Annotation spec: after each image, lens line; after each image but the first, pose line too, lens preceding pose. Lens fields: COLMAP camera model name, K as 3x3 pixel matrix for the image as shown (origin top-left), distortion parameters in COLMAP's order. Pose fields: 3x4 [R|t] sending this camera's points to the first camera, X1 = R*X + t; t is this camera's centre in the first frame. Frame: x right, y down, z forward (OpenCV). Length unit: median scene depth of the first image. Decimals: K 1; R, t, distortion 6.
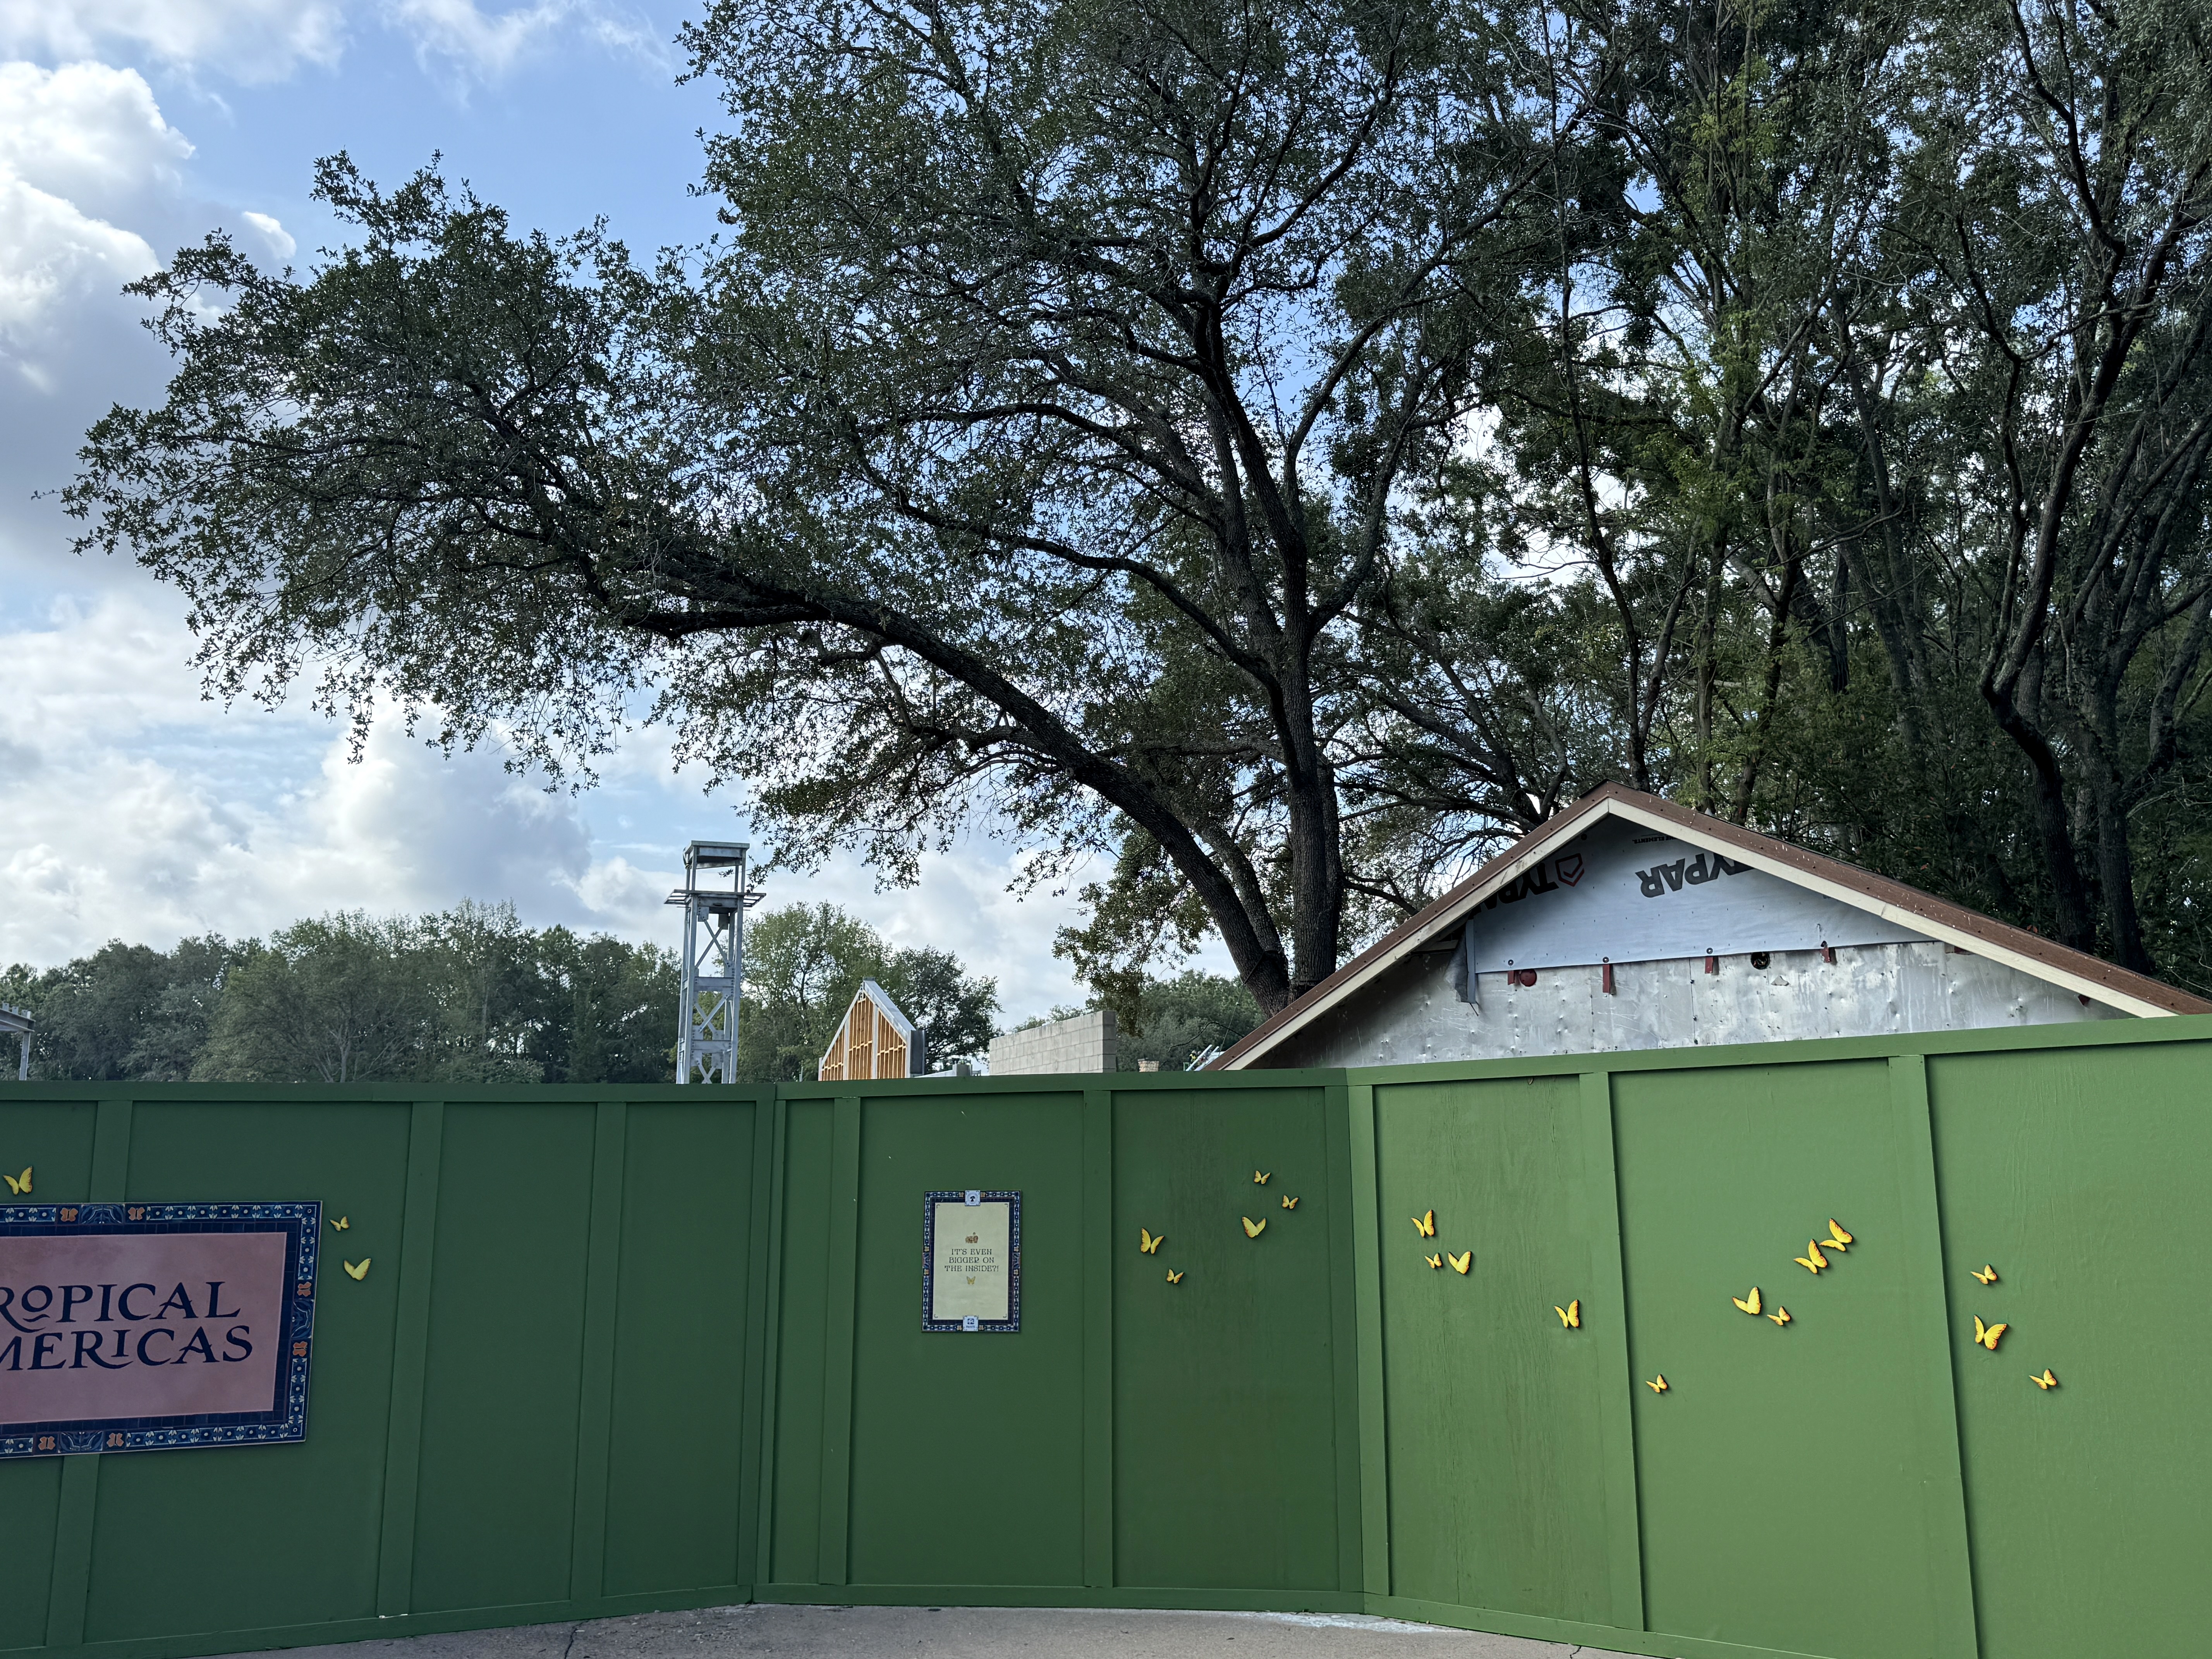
lens RADIAL K [[1820.0, 0, 1154.0], [0, 1820.0, 827.0], [0, 0, 1]] dist [-0.029081, -0.000253]
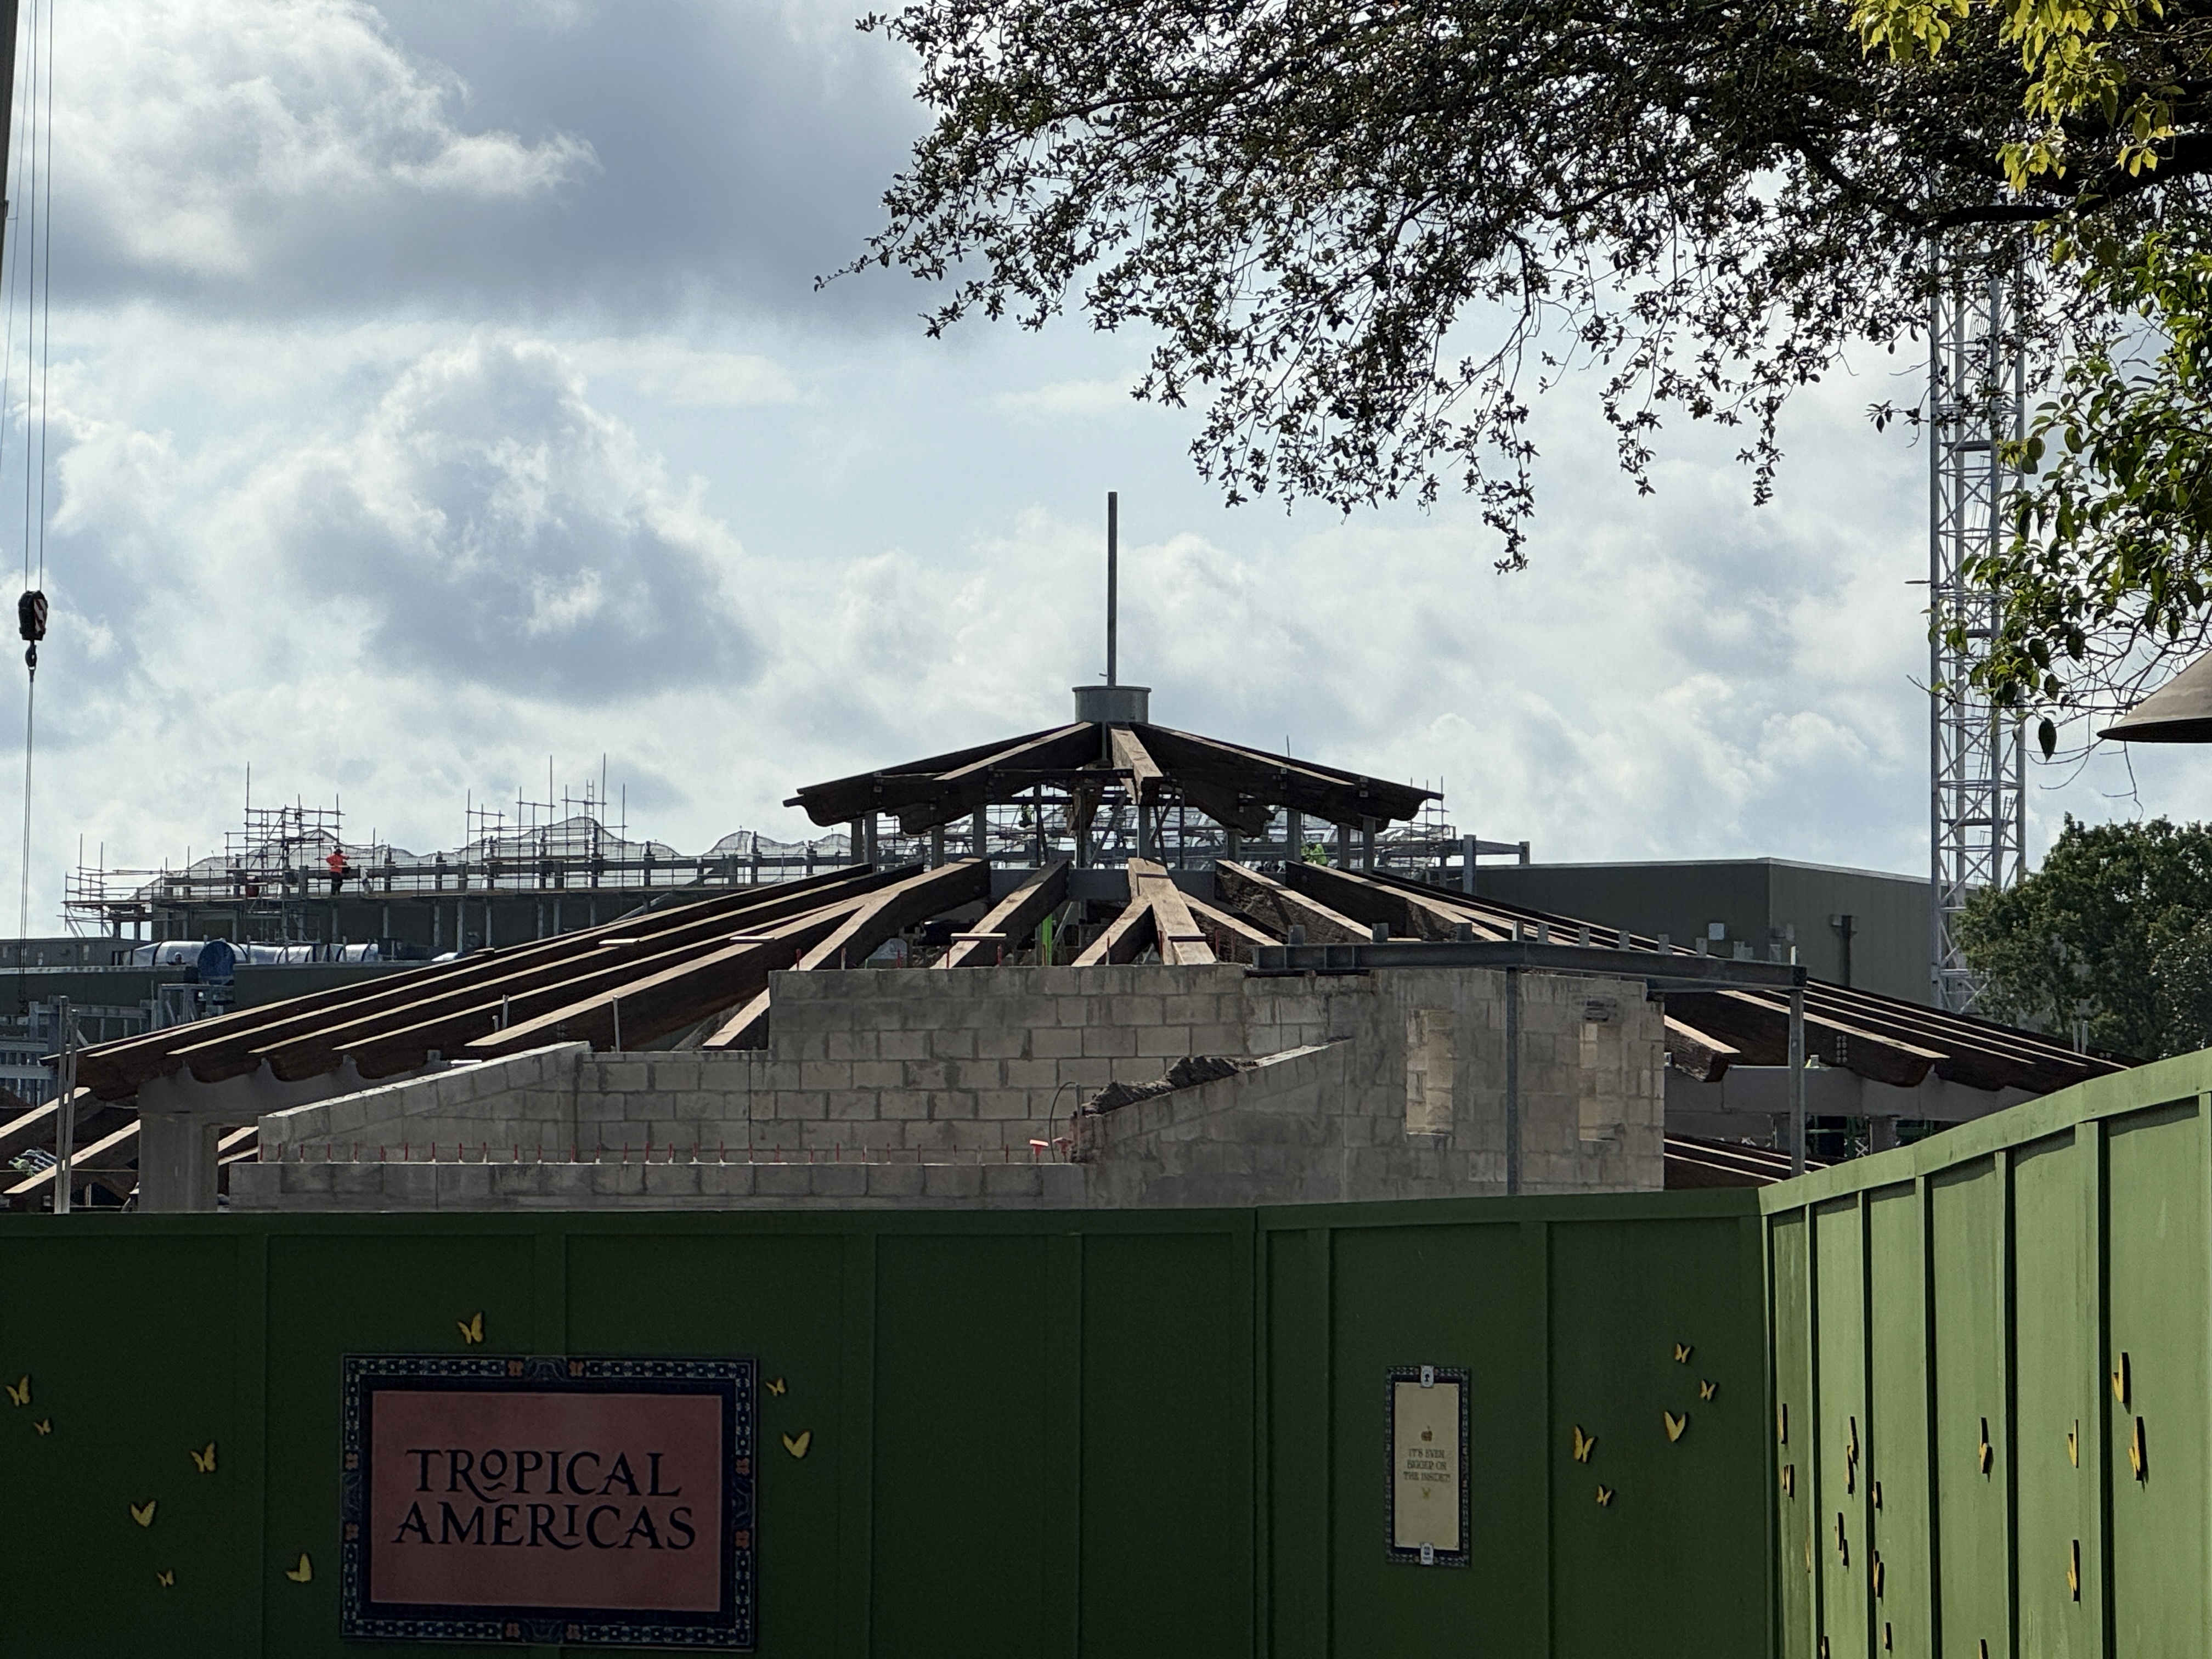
lens RADIAL K [[6918.0, 0, 942.3], [0, 6918.0, 803.9], [0, 0, 1]] dist [0.063221, 0.000000]
pose [[0.604604, -0.039632, -0.795540, 2.095659], [0.136325, 0.989173, 0.054328, -0.195409], [0.784774, -0.141299, 0.603461, -0.765126]]
